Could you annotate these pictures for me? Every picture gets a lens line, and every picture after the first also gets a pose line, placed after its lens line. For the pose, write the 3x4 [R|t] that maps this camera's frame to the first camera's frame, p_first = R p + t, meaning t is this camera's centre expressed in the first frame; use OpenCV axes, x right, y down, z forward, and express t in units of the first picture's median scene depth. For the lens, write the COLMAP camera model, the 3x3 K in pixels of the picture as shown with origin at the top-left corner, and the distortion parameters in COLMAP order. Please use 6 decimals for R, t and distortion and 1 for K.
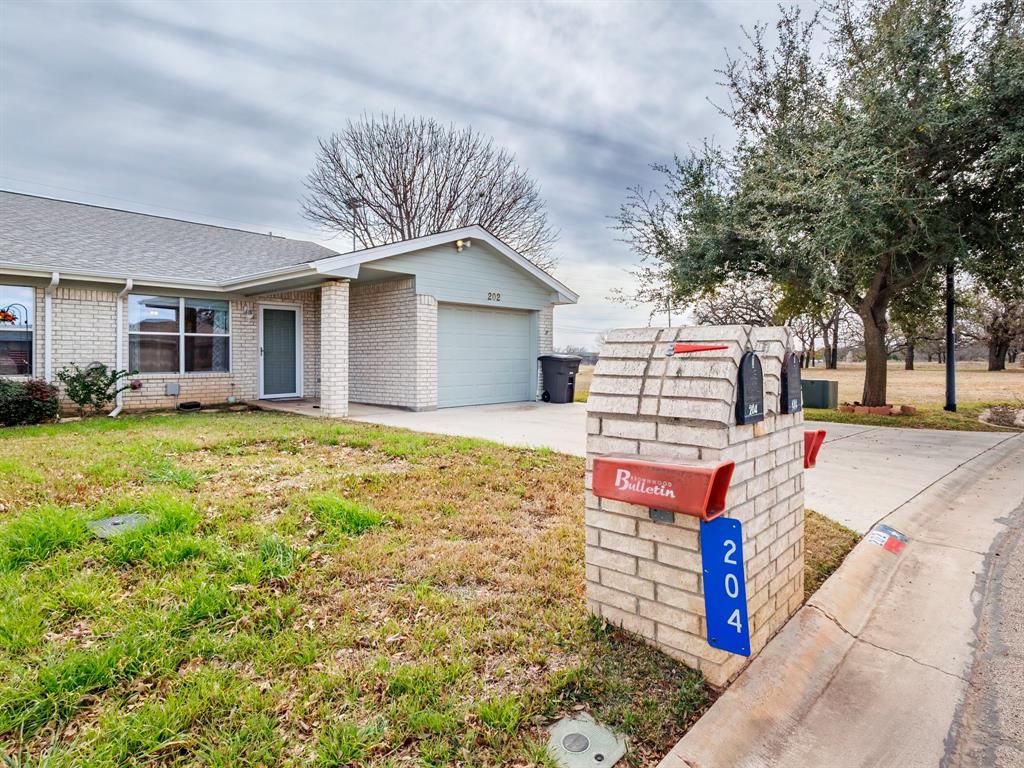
lens RADIAL K [[568.3, 0, 512.9], [0, 568.3, 349.3], [0, 0, 1]] dist [0.001426, -0.000195]
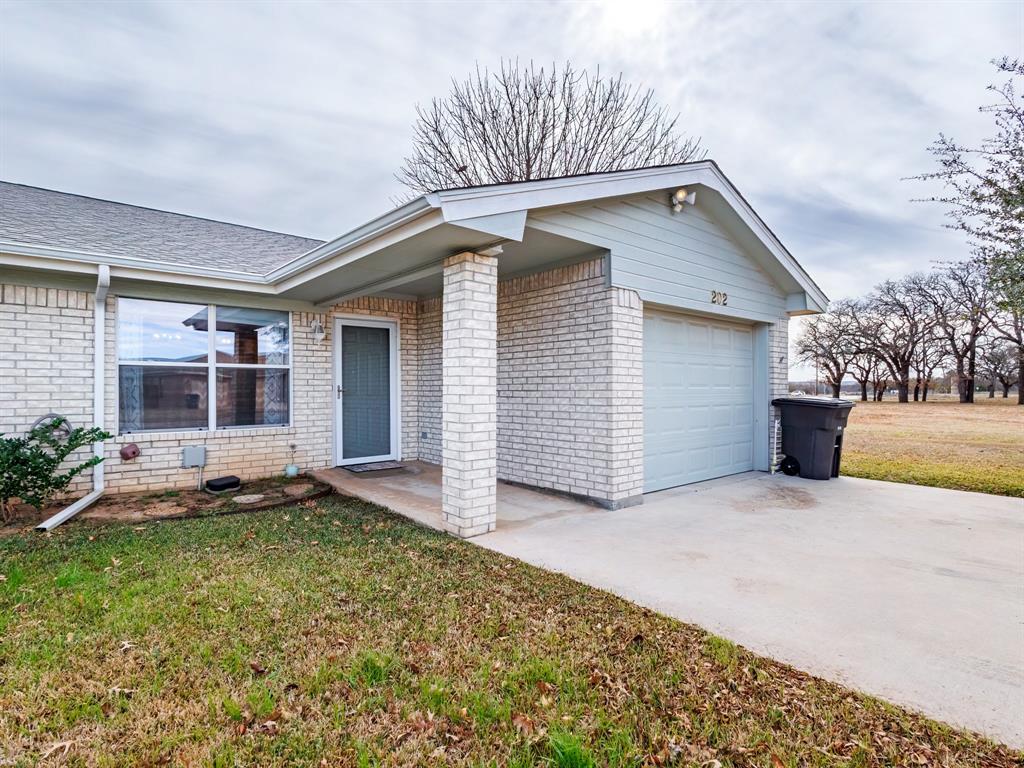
lens RADIAL K [[530.5, 0, 511.8], [0, 530.5, 384.6], [0, 0, 1]] dist [0.007073, 0.000836]
pose [[0.991347, -0.000401, -0.131267, -0.191879], [0.001509, 0.999964, 0.008346, -0.010208], [0.131259, -0.008472, 0.991312, 0.485430]]
